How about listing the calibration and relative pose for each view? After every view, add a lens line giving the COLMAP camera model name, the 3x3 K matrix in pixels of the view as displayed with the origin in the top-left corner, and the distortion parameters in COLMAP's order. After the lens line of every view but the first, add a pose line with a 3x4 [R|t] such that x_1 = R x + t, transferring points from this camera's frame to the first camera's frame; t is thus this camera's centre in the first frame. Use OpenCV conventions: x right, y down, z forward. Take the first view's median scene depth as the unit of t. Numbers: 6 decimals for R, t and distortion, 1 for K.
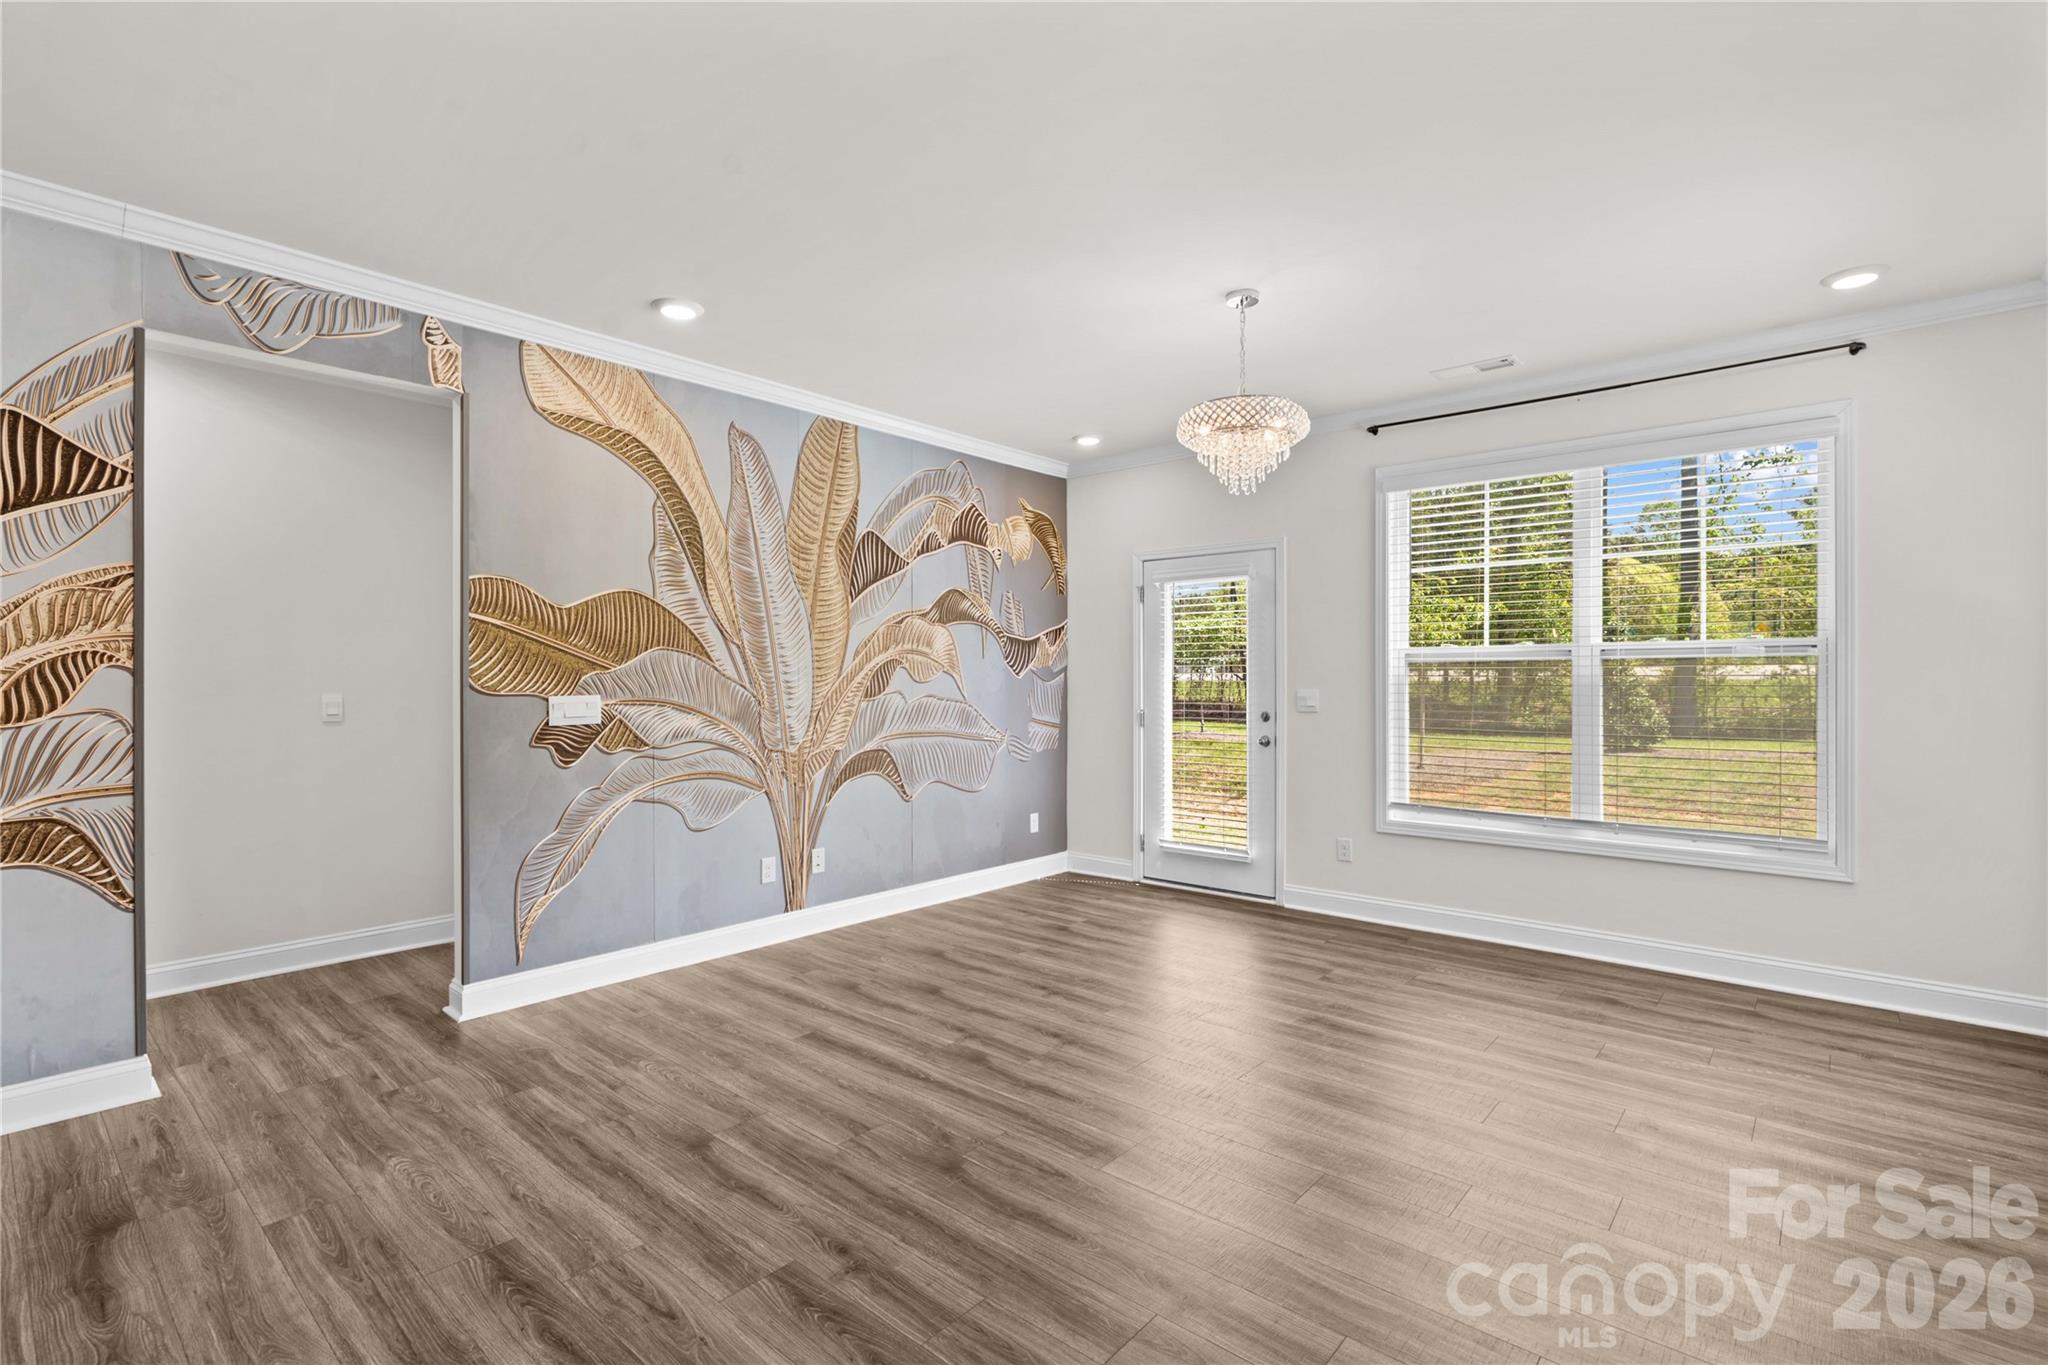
lens RADIAL K [[941.0, 0, 1011.4], [0, 941.0, 690.5], [0, 0, 1]] dist [0.001656, 0.000882]
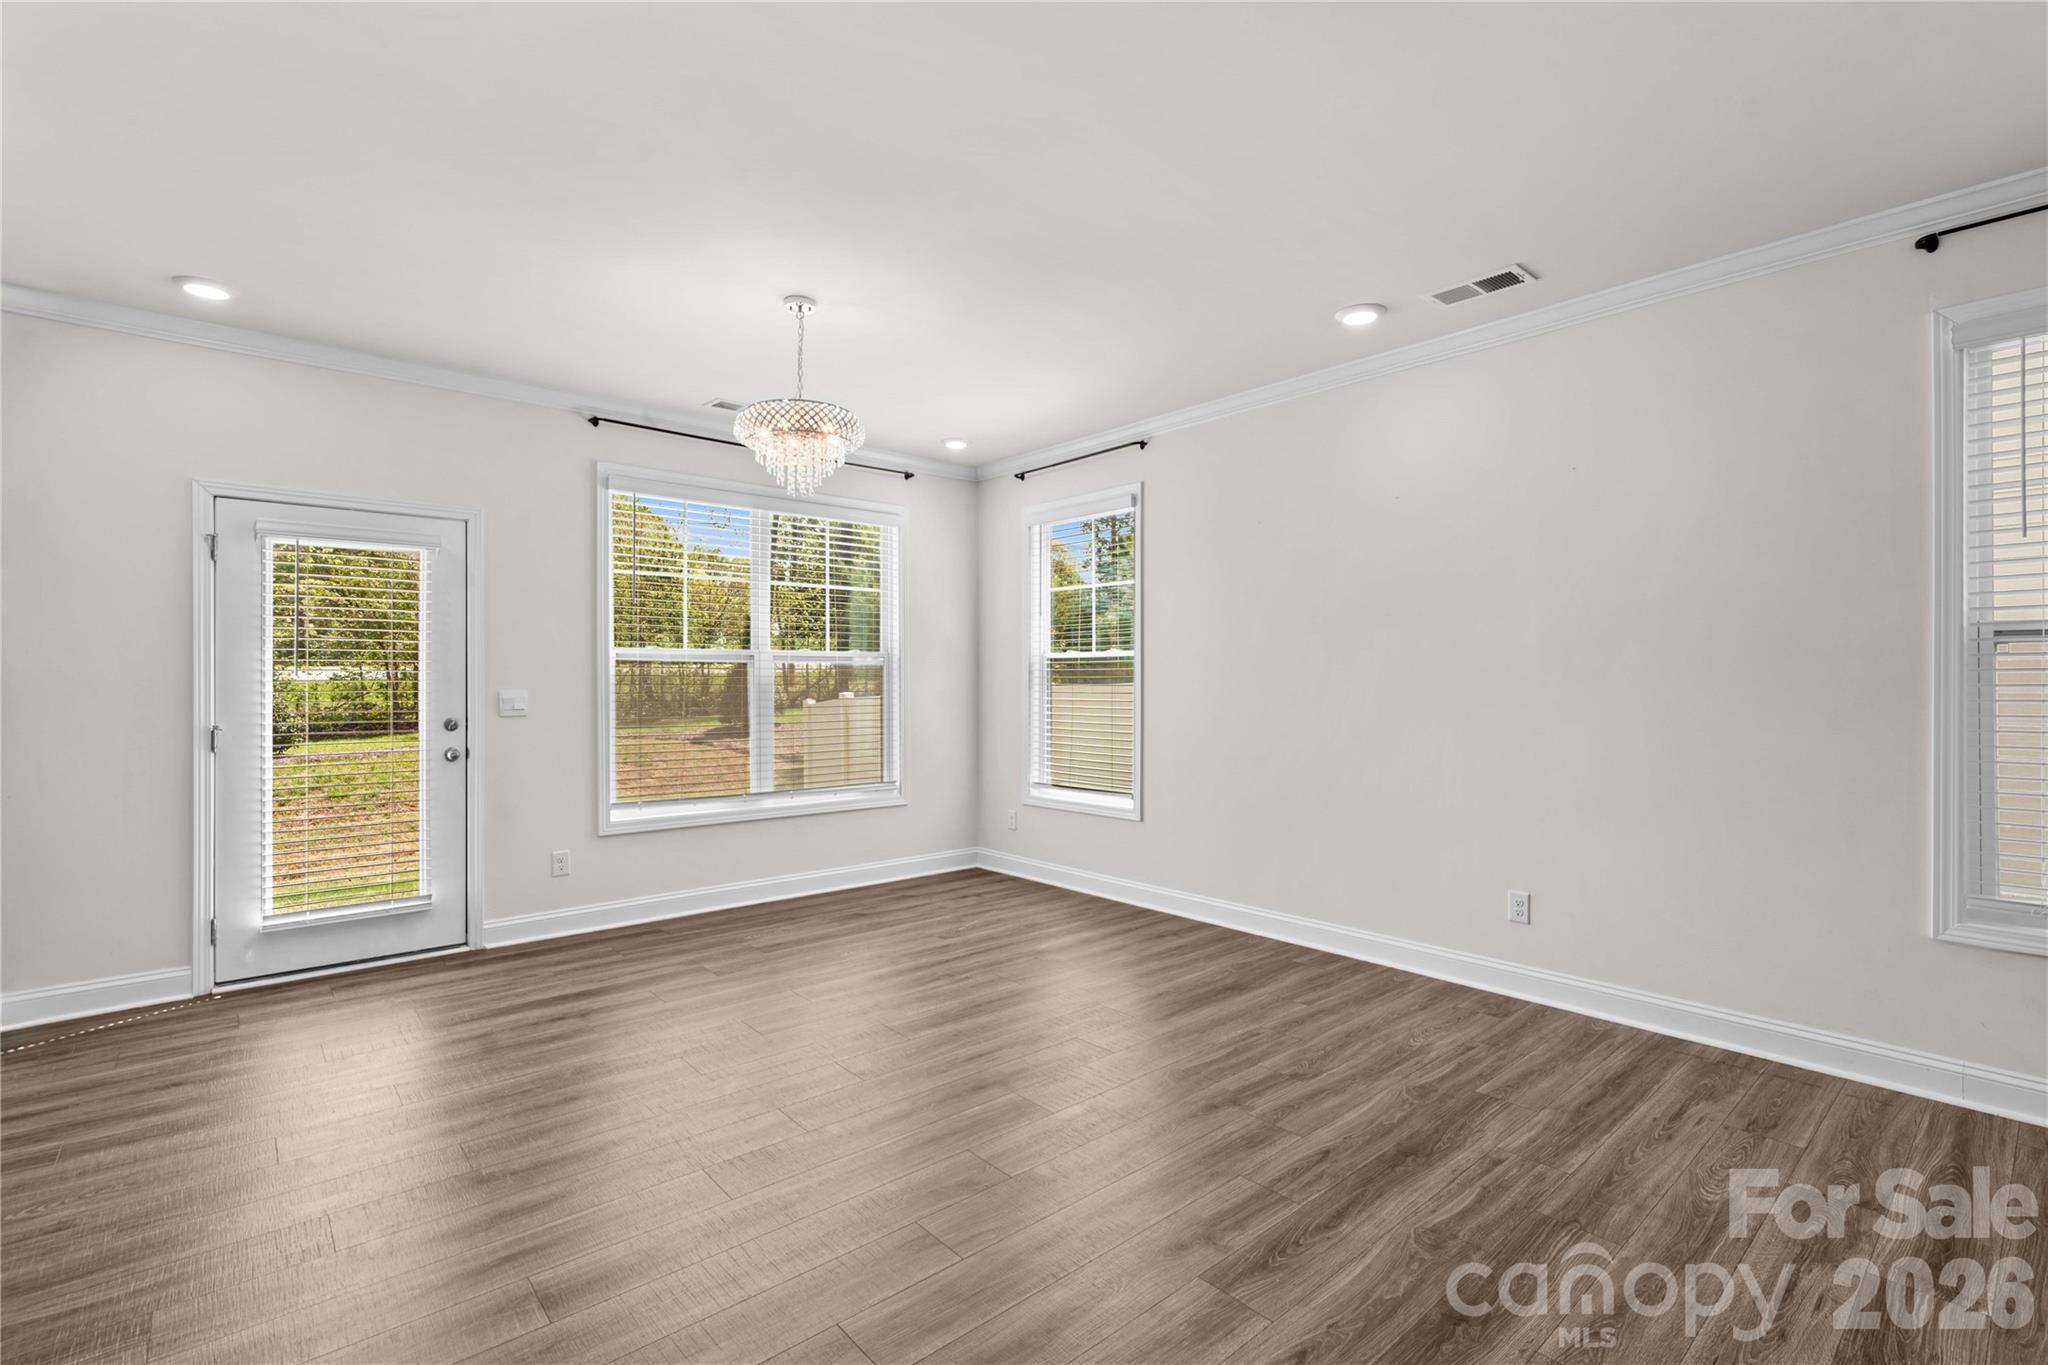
lens RADIAL K [[941.0, 0, 1009.9], [0, 941.0, 692.9], [0, 0, 1]] dist [0.001656, 0.000882]
pose [[0.141944, -0.015124, 0.989759, -0.580740], [0.011942, 0.999837, 0.013565, -0.006120], [-0.989803, 0.009894, 0.142101, 0.504432]]
